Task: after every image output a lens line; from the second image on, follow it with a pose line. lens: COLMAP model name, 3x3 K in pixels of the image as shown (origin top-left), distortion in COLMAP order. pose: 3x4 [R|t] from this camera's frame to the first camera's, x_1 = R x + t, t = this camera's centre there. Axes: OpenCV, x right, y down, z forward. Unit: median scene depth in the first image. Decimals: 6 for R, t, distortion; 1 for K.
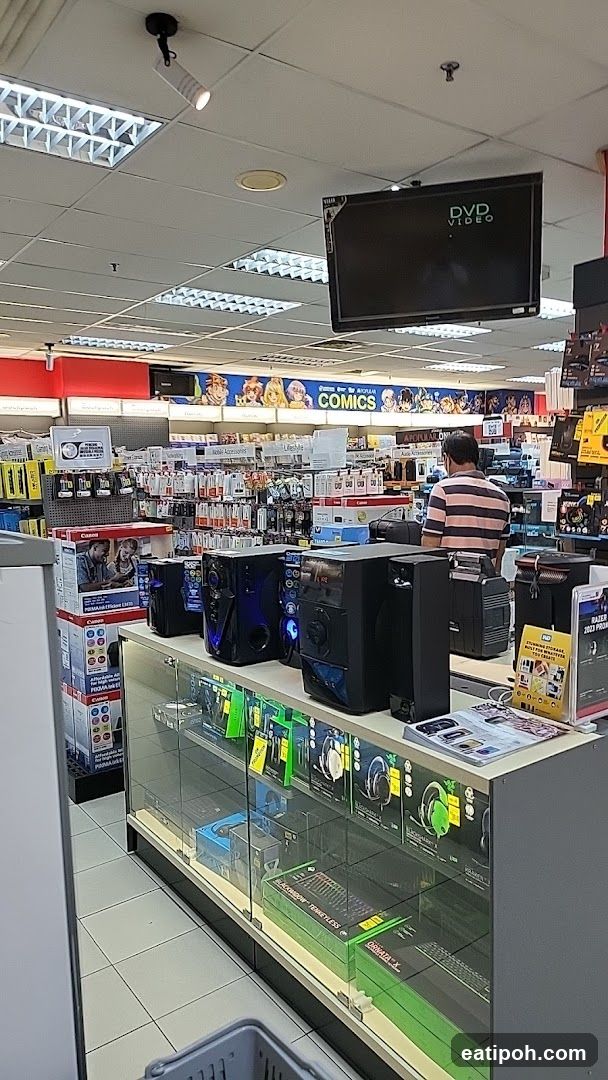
lens RADIAL K [[753.6, 0, 315.6], [0, 753.6, 541.6], [0, 0, 1]] dist [0.059392, -0.000869]
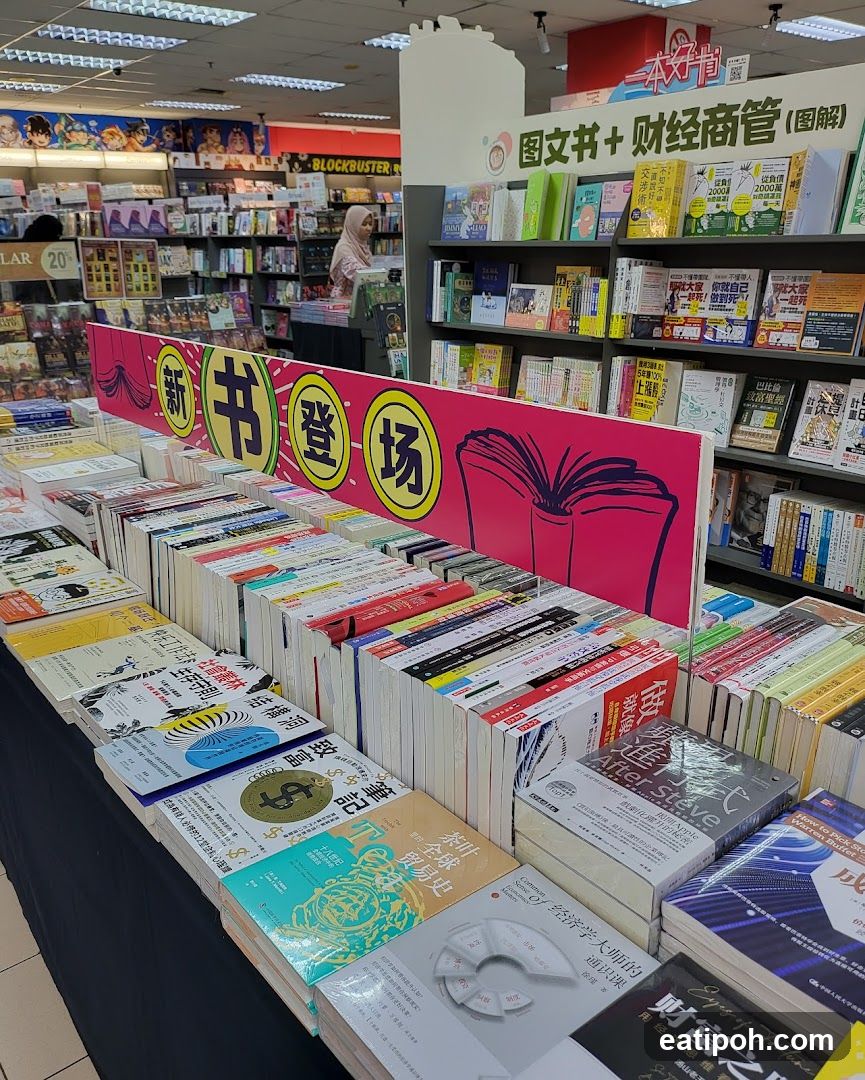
lens RADIAL K [[894.1, 0, 455.4], [0, 894.1, 548.2], [0, 0, 1]] dist [0.079110, -0.098921]
pose [[0.997592, -0.022344, 0.065652, 0.499979], [0.006002, 0.970940, 0.239249, 0.007090], [-0.069090, -0.238279, 0.968736, -0.028696]]
